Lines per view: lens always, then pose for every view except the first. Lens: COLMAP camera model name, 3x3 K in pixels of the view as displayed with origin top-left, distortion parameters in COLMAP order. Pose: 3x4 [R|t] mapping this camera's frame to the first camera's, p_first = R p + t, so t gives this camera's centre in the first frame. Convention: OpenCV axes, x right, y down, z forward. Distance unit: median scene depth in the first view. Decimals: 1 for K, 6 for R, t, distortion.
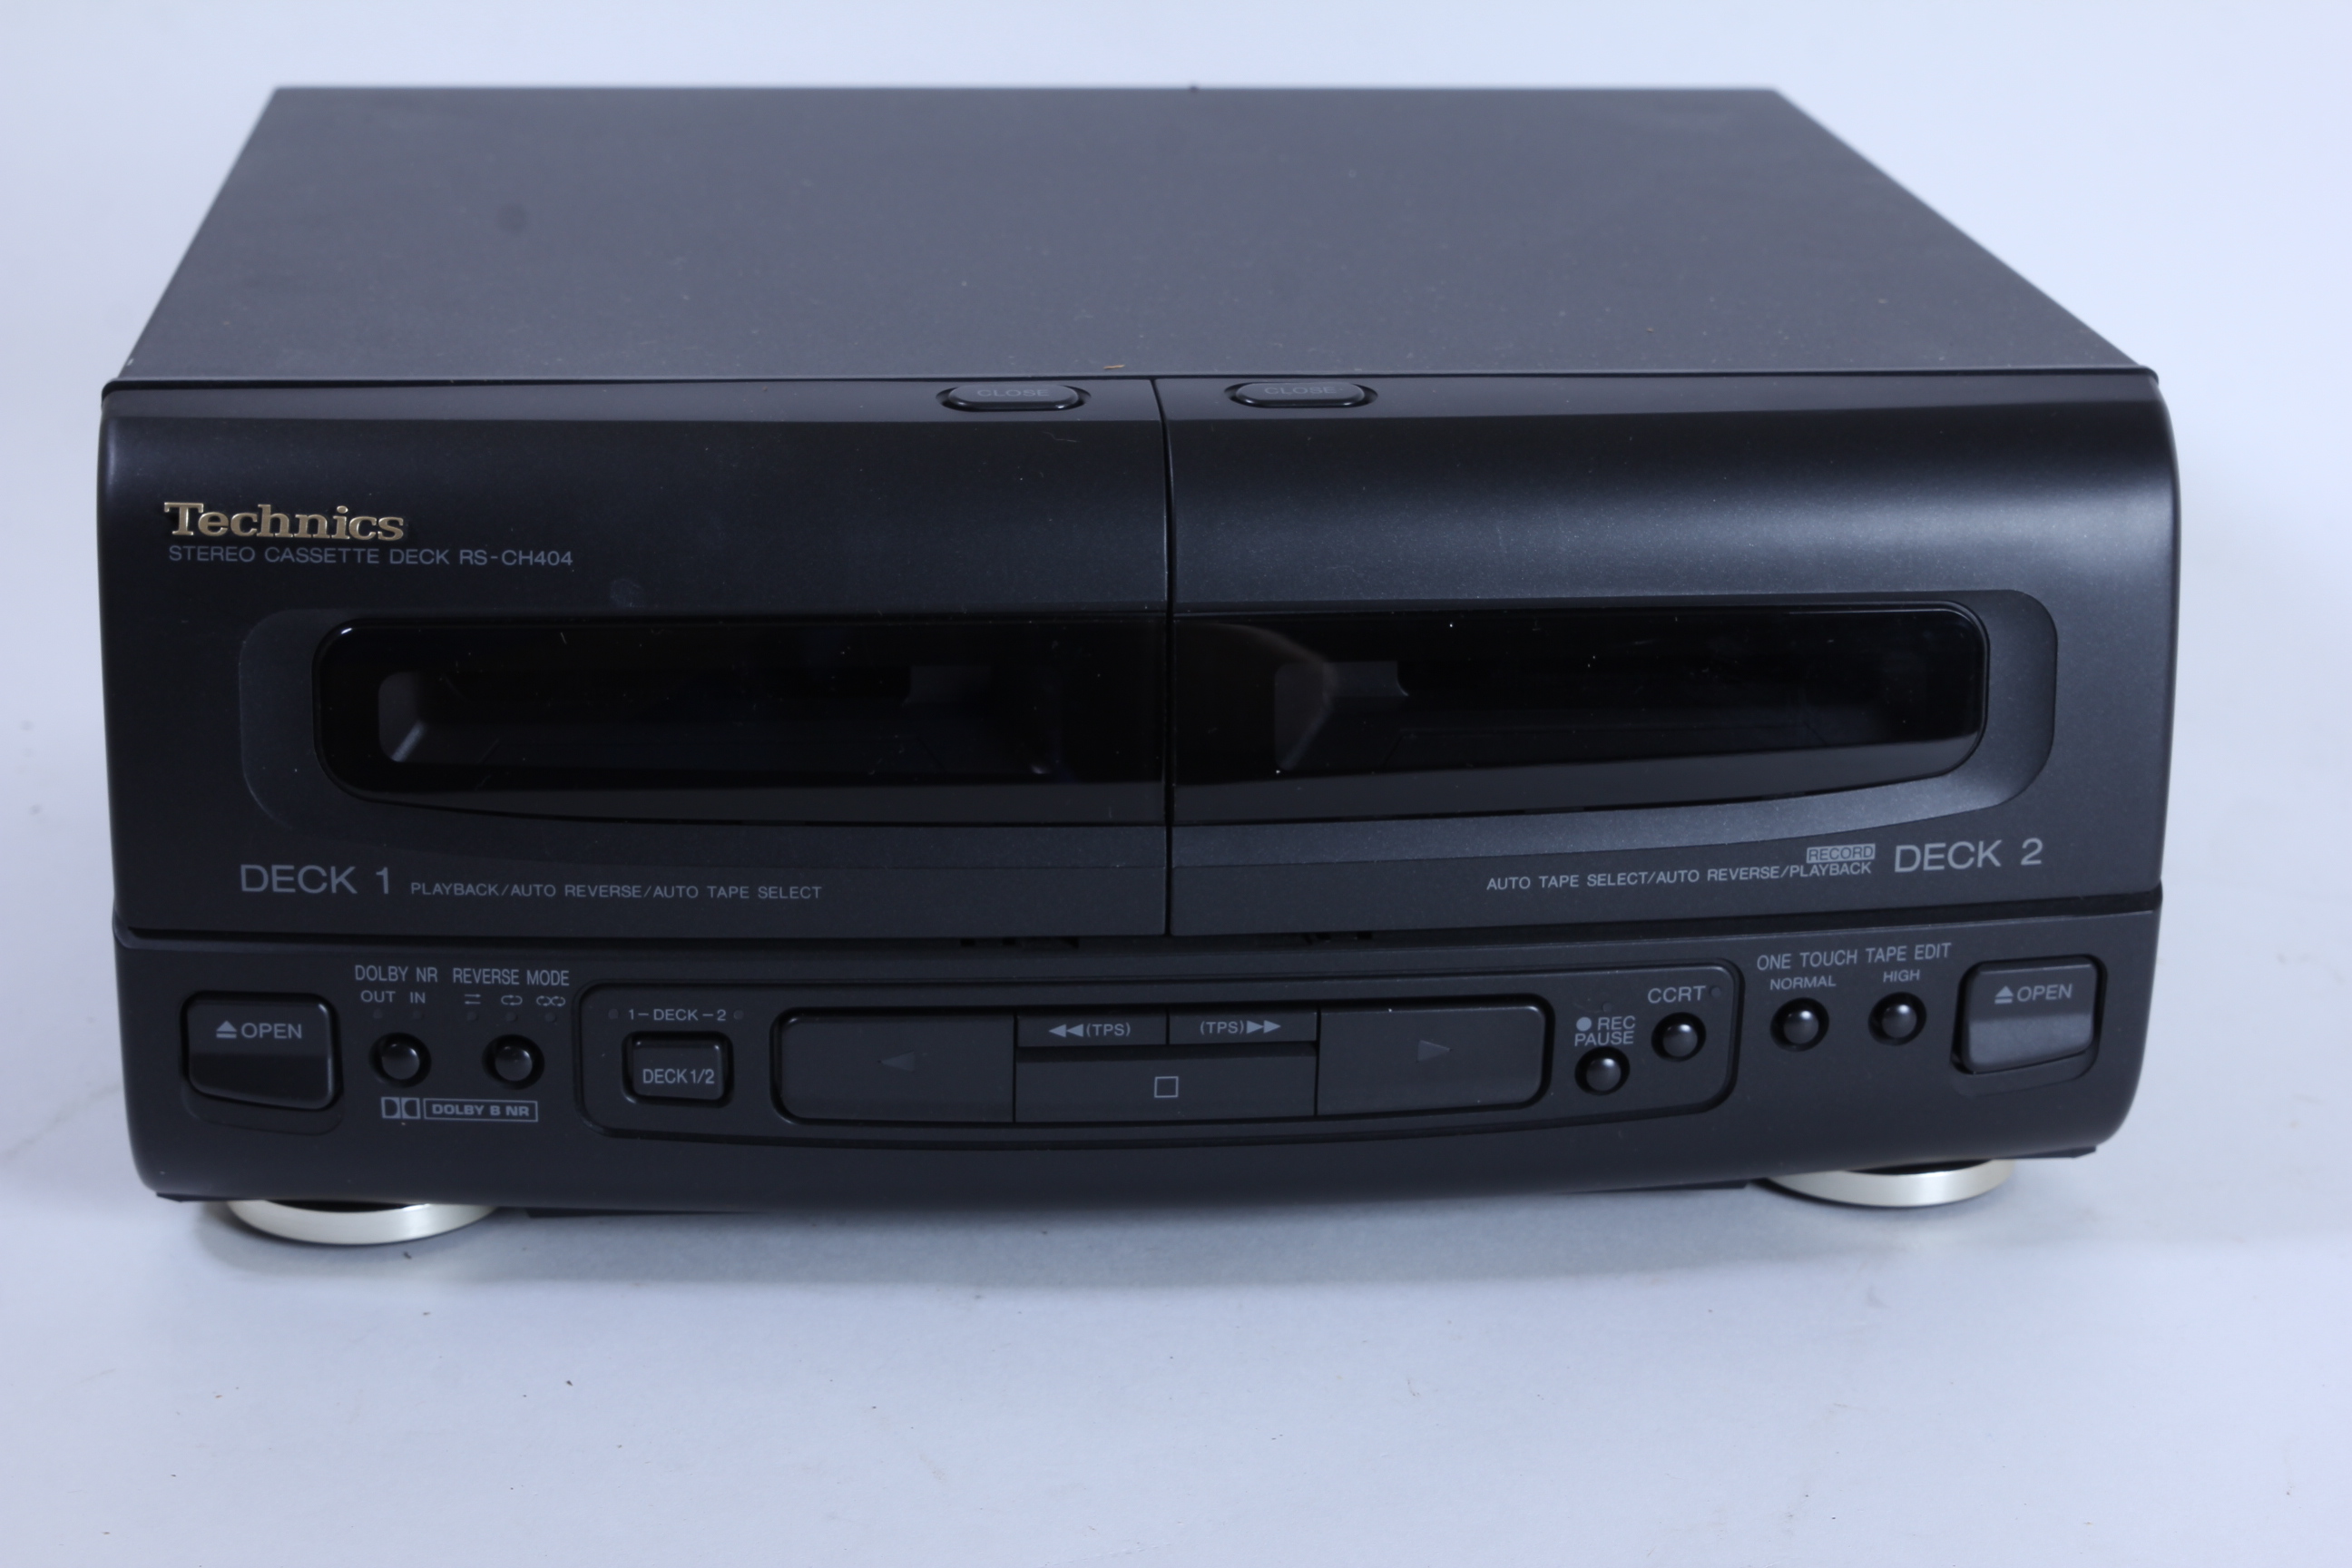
lens RADIAL K [[4842.6, 0, 1174.0], [0, 4842.6, 774.7], [0, 0, 1]] dist [0.095895, 0.000000]
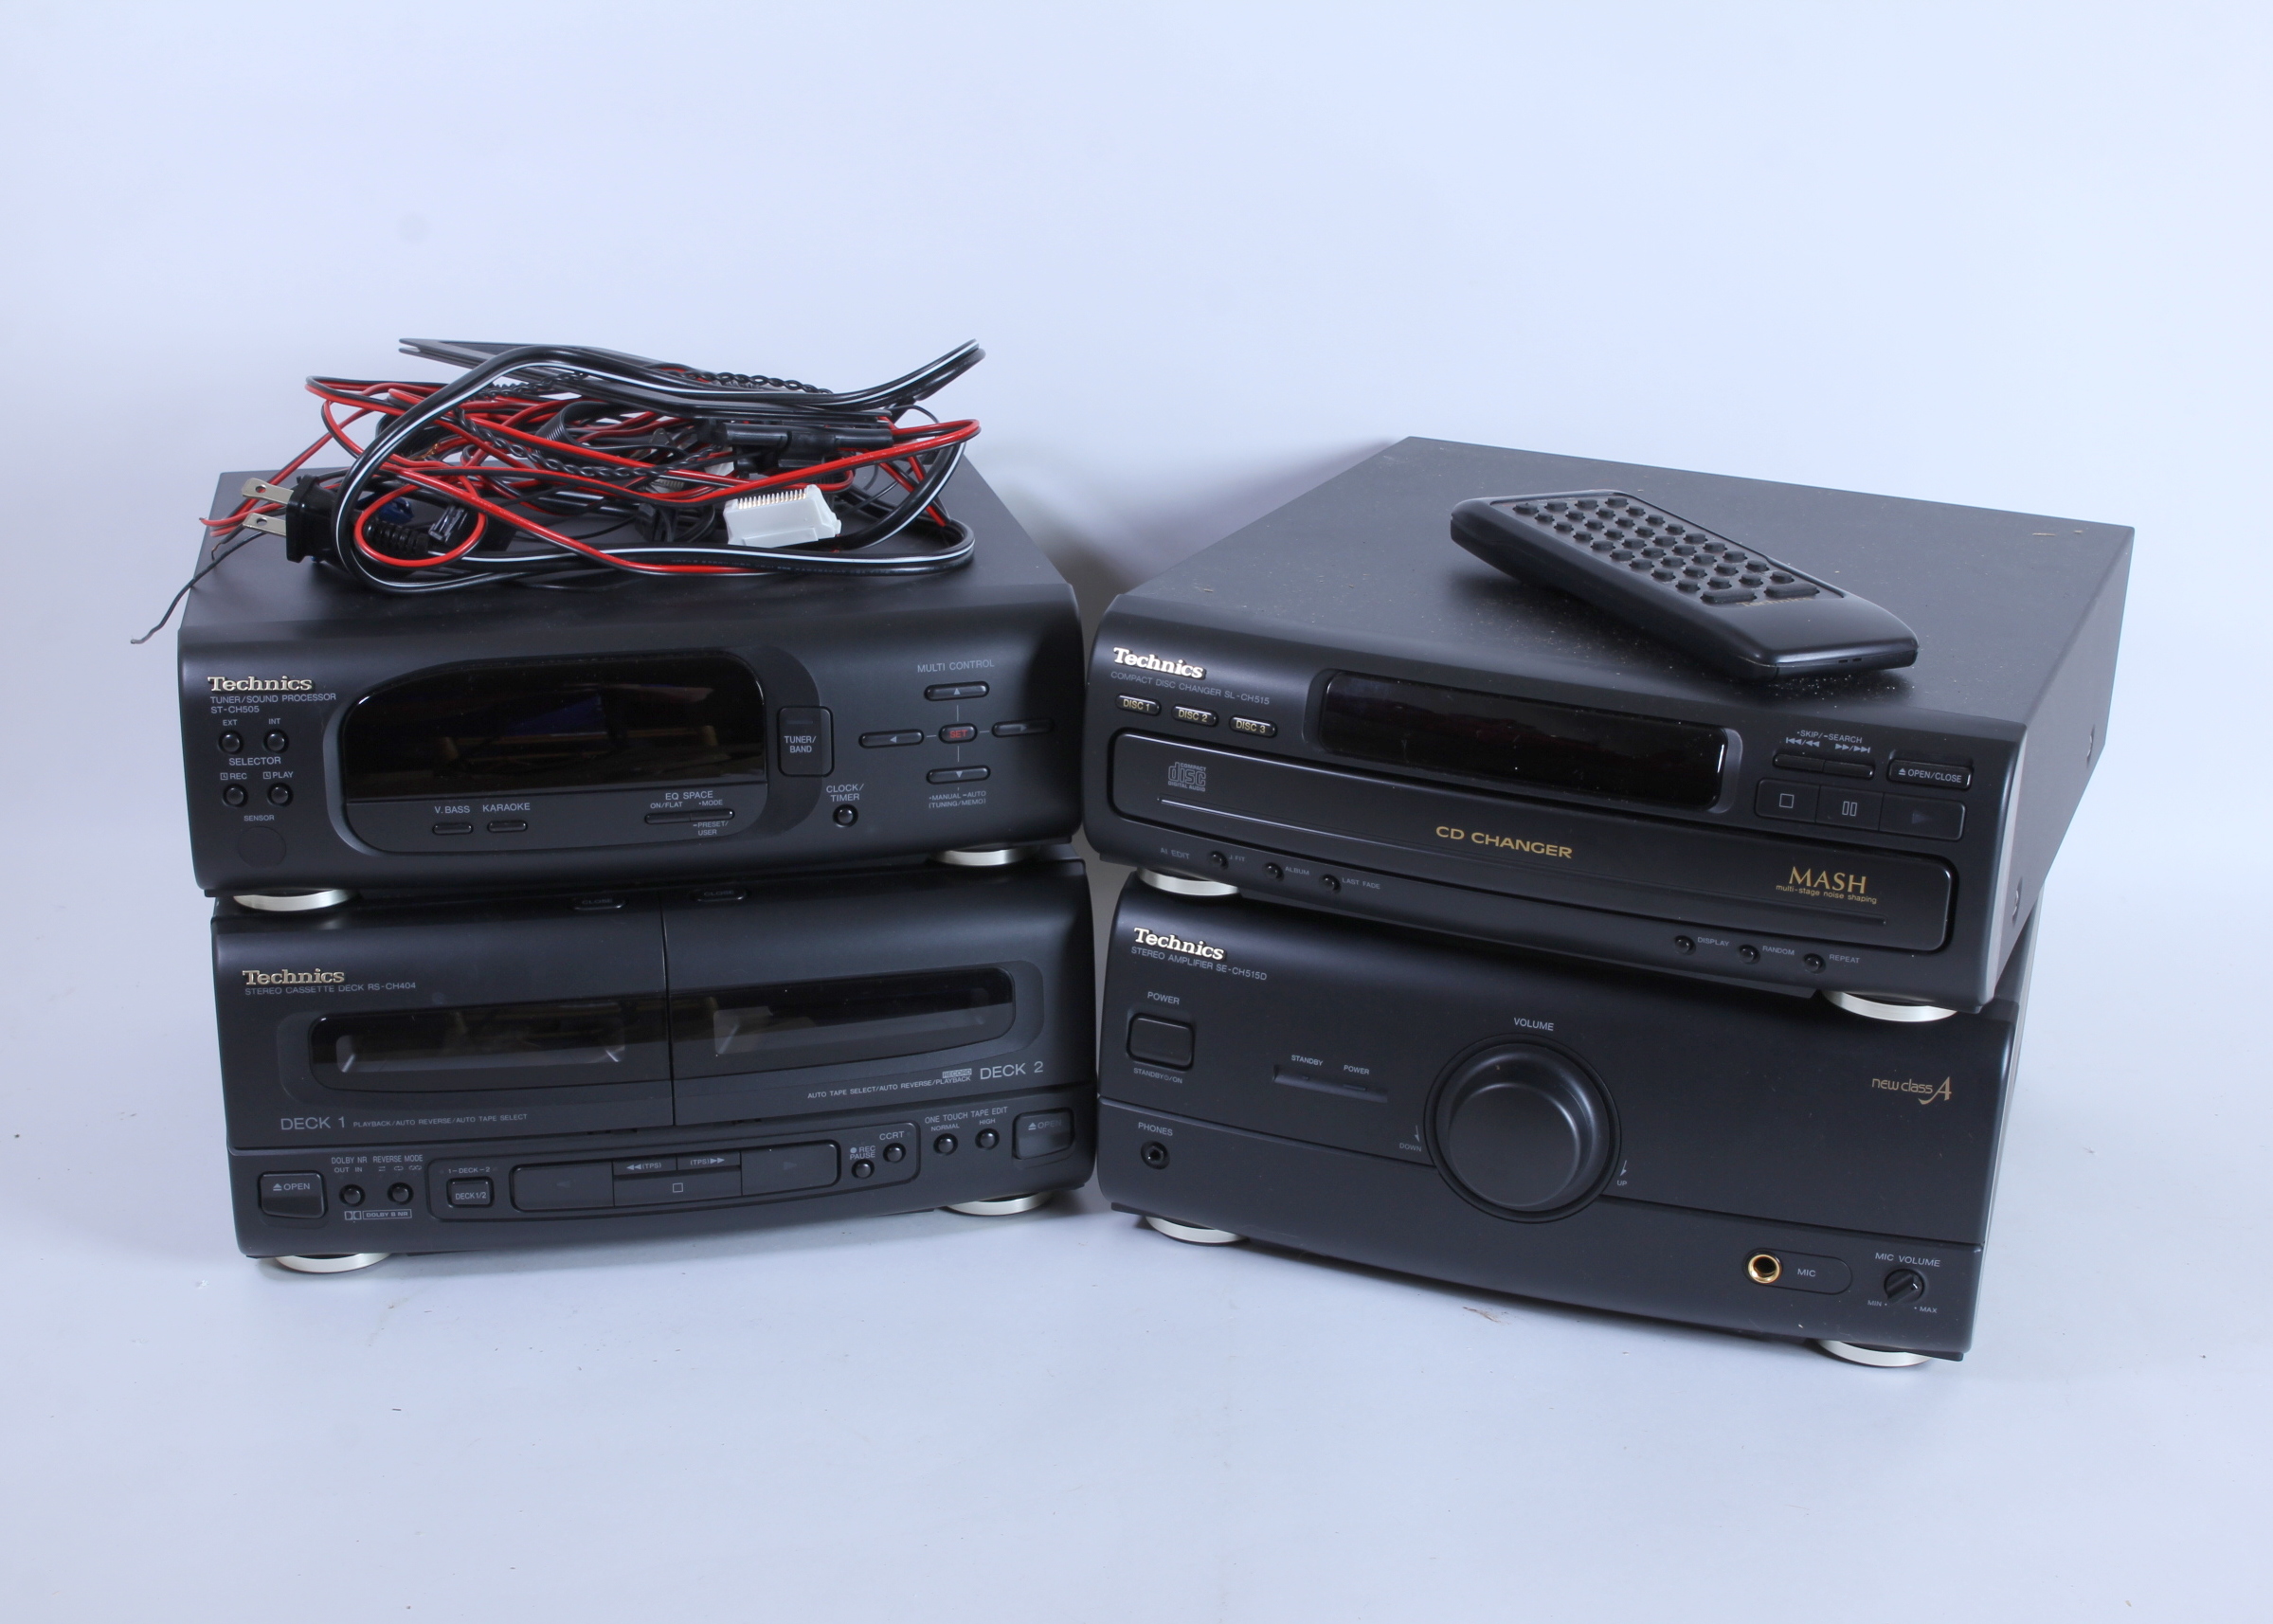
lens RADIAL K [[3539.8, 0, 1145.5], [0, 3539.8, 823.1], [0, 0, 1]] dist [0.039357, 0.000000]
pose [[0.995136, -0.048669, 0.085646, 0.087406], [0.048577, 0.998814, 0.003156, -0.109909], [-0.085698, 0.001019, 0.996321, -0.764329]]
